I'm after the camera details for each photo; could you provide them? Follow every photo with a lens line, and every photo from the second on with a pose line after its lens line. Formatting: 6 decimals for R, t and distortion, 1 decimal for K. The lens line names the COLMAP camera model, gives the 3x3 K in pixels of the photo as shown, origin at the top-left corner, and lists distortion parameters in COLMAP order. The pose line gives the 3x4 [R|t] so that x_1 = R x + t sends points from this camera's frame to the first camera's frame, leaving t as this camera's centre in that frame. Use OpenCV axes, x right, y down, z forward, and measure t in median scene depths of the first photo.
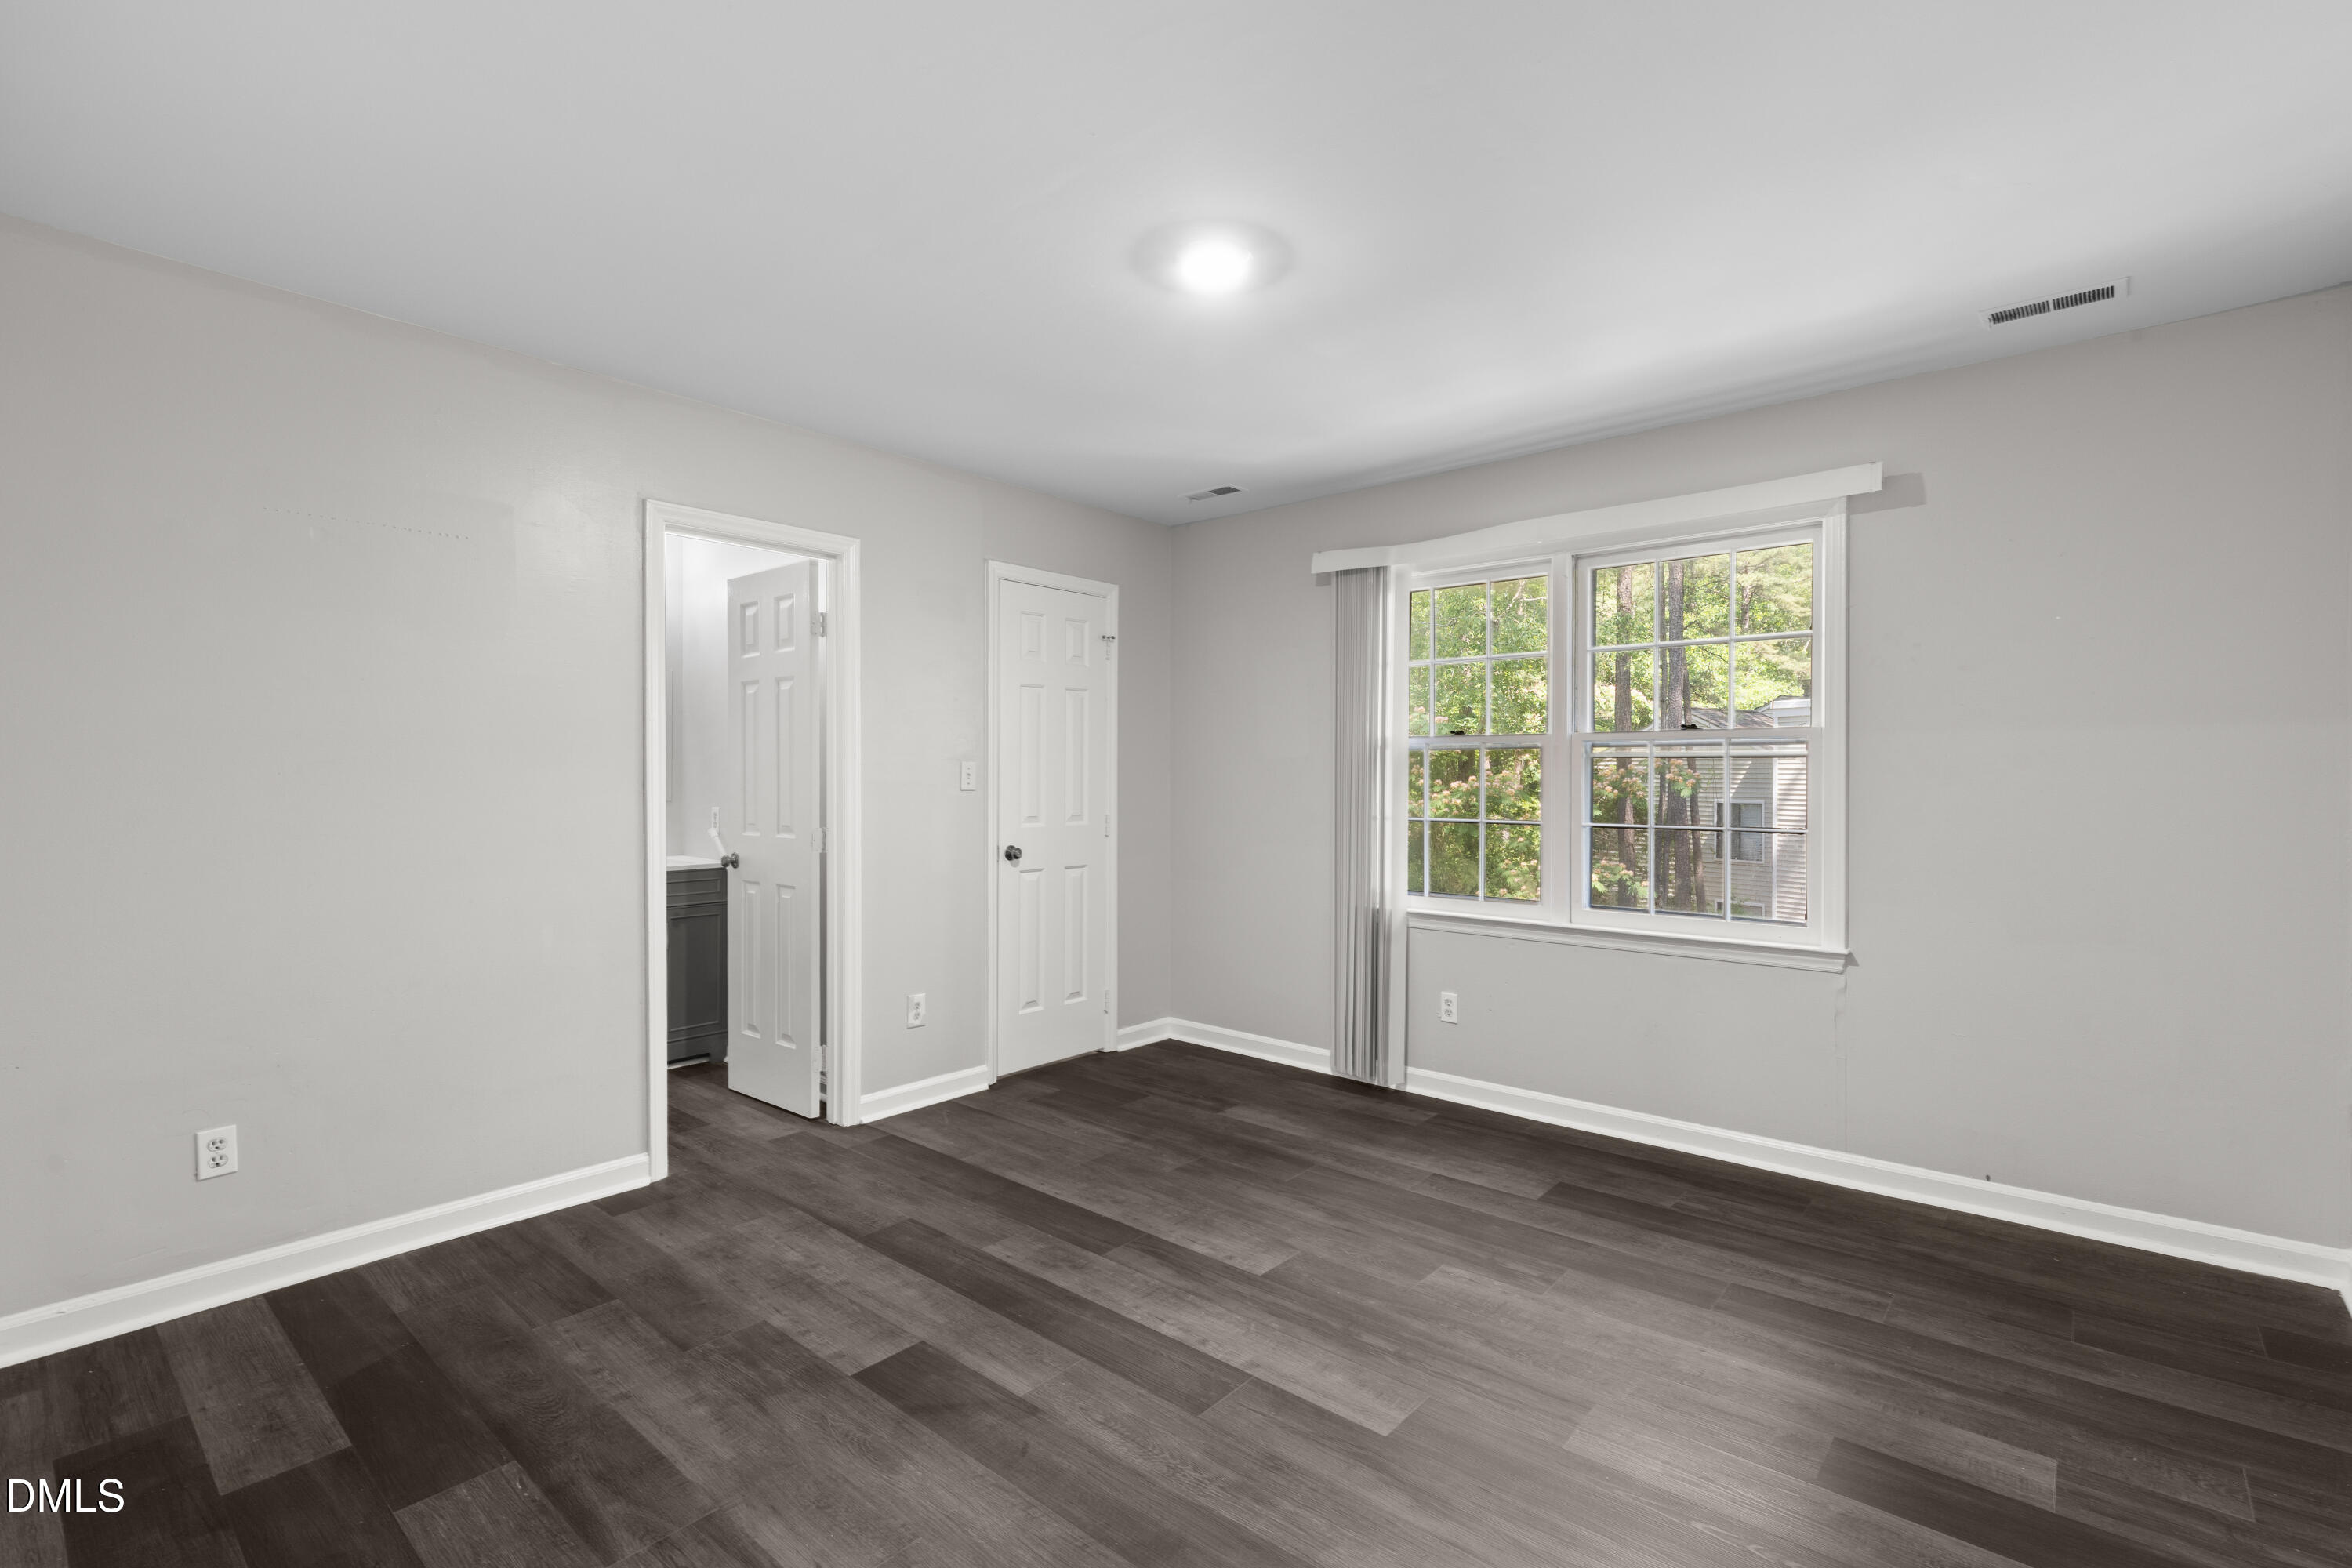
lens RADIAL K [[1053.1, 0, 1180.2], [0, 1053.1, 784.1], [0, 0, 1]] dist [0.012878, -0.004500]
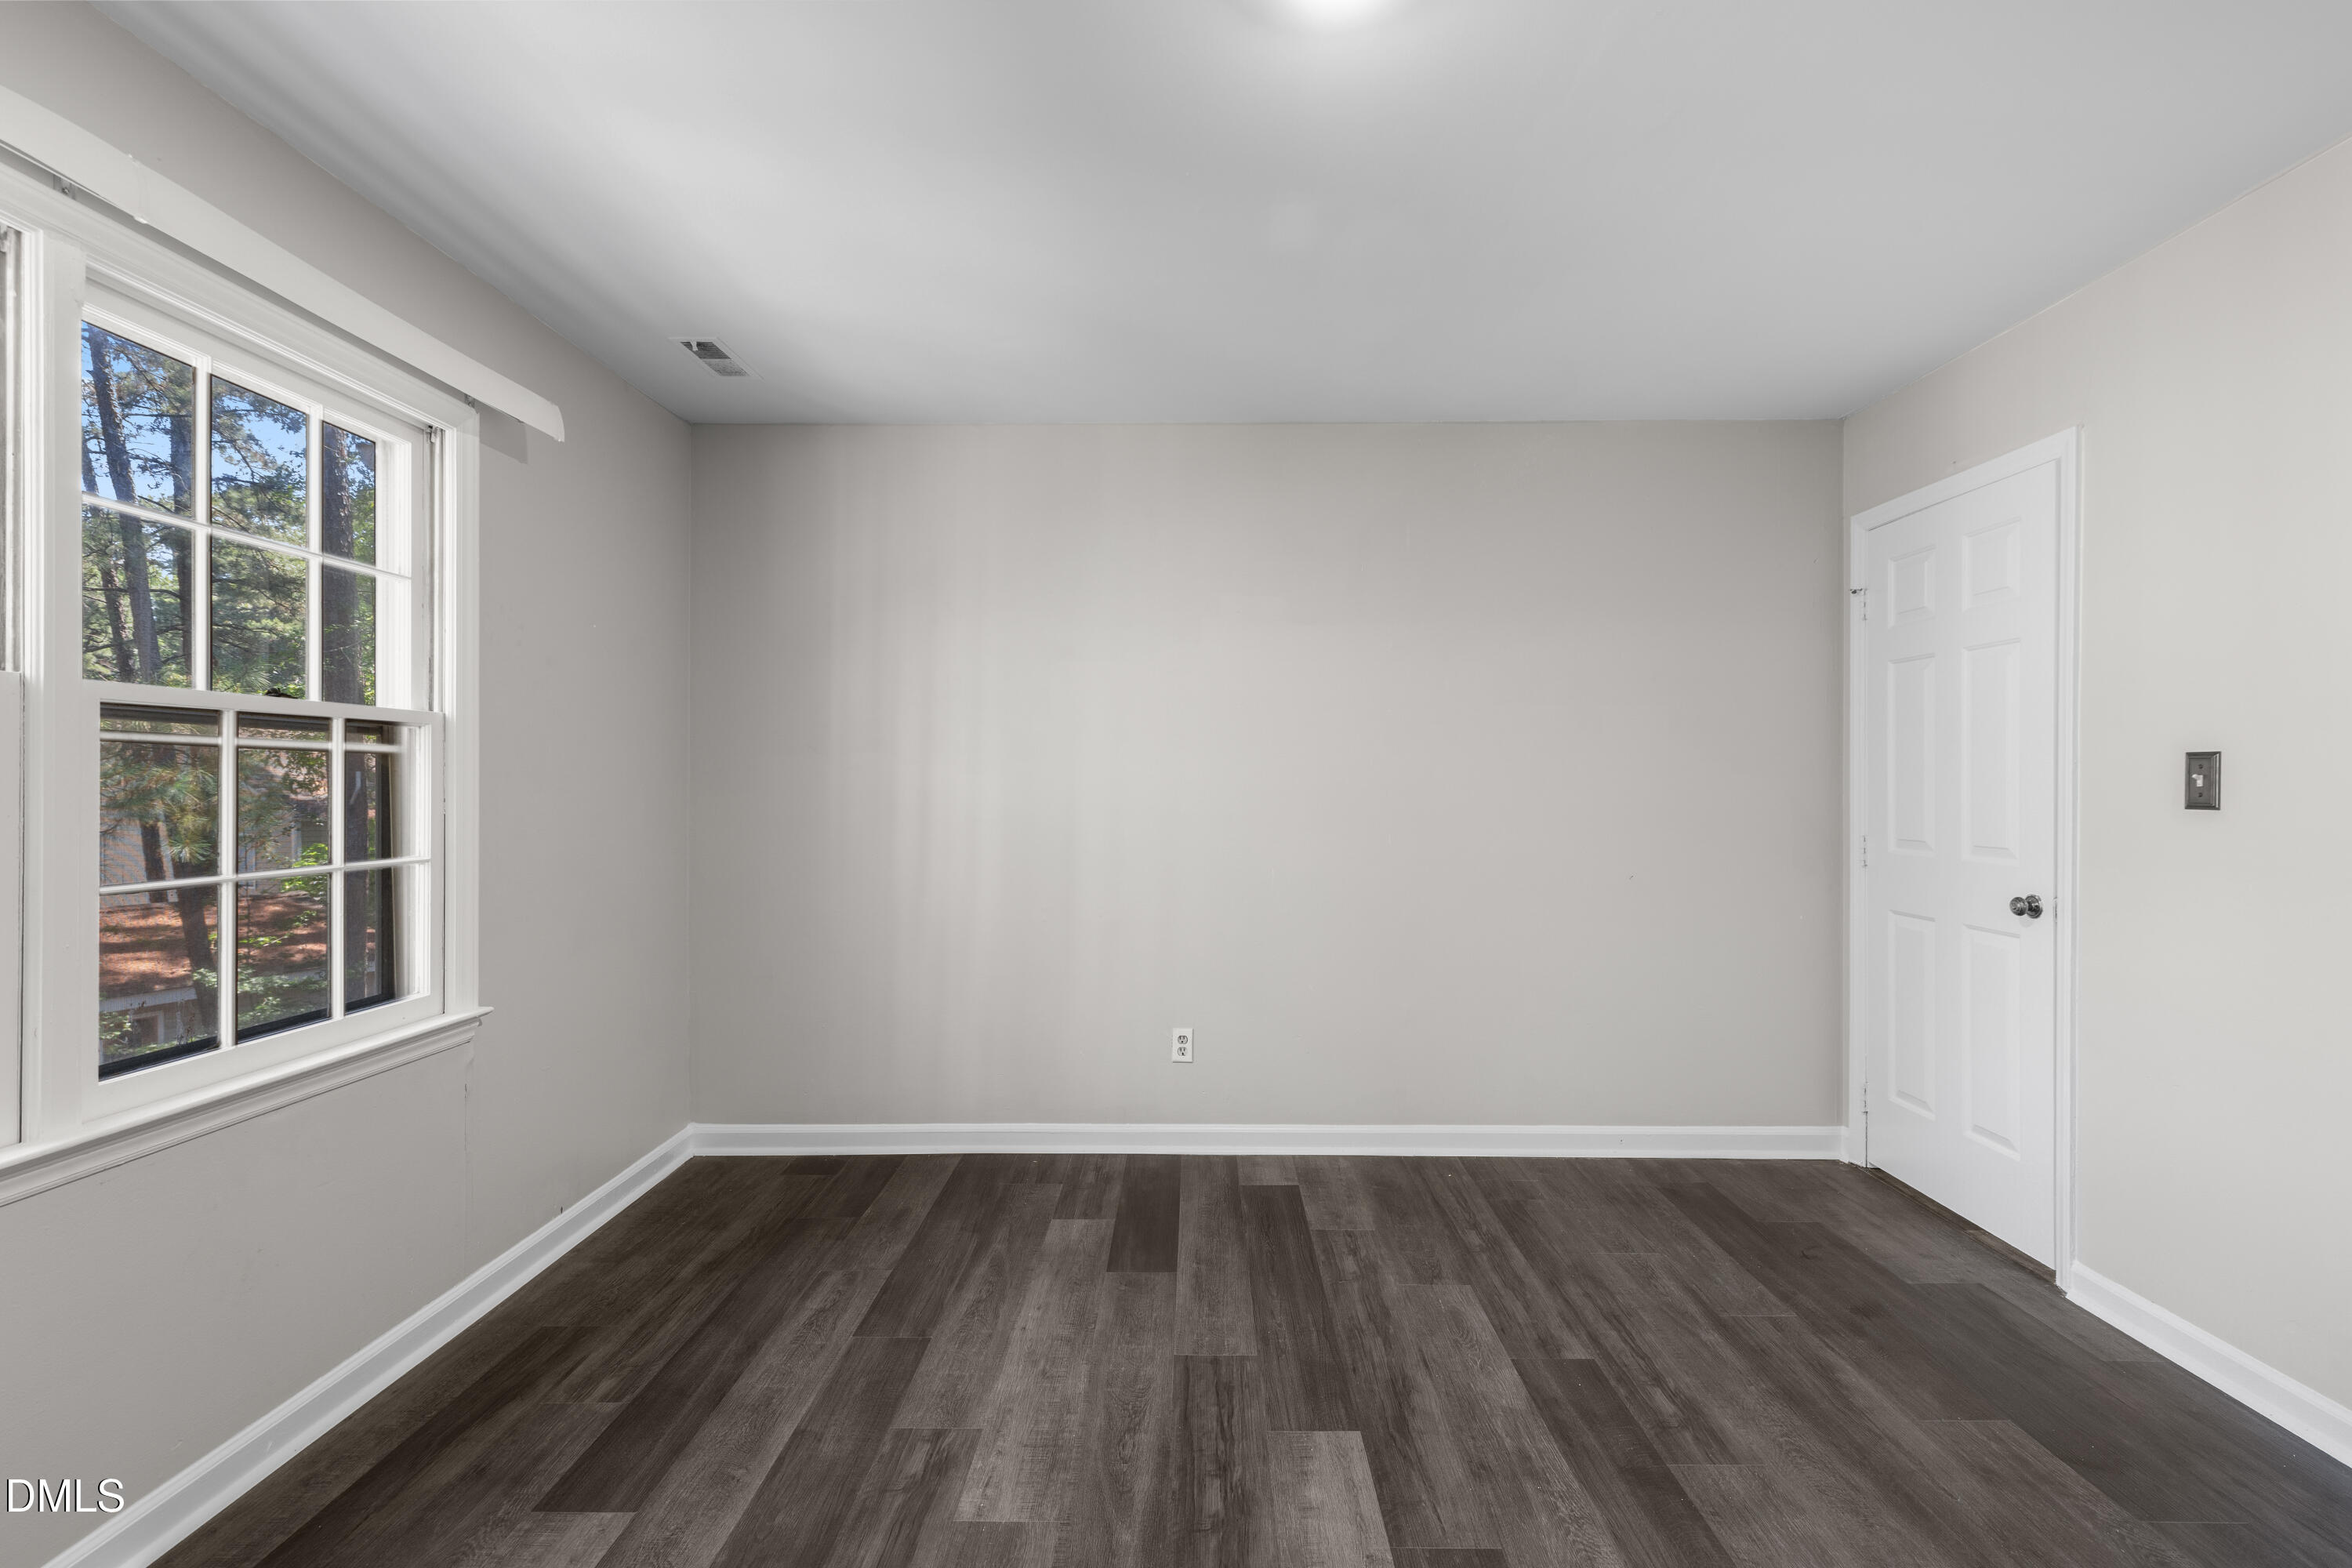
lens RADIAL K [[1053.1, 0, 1197.2], [0, 1053.1, 793.1], [0, 0, 1]] dist [0.012878, -0.004500]
pose [[-0.655965, -0.007164, 0.754758, -0.364787], [0.003271, 0.999919, 0.012334, -0.008473], [-0.754785, 0.010559, -0.655888, 1.388515]]
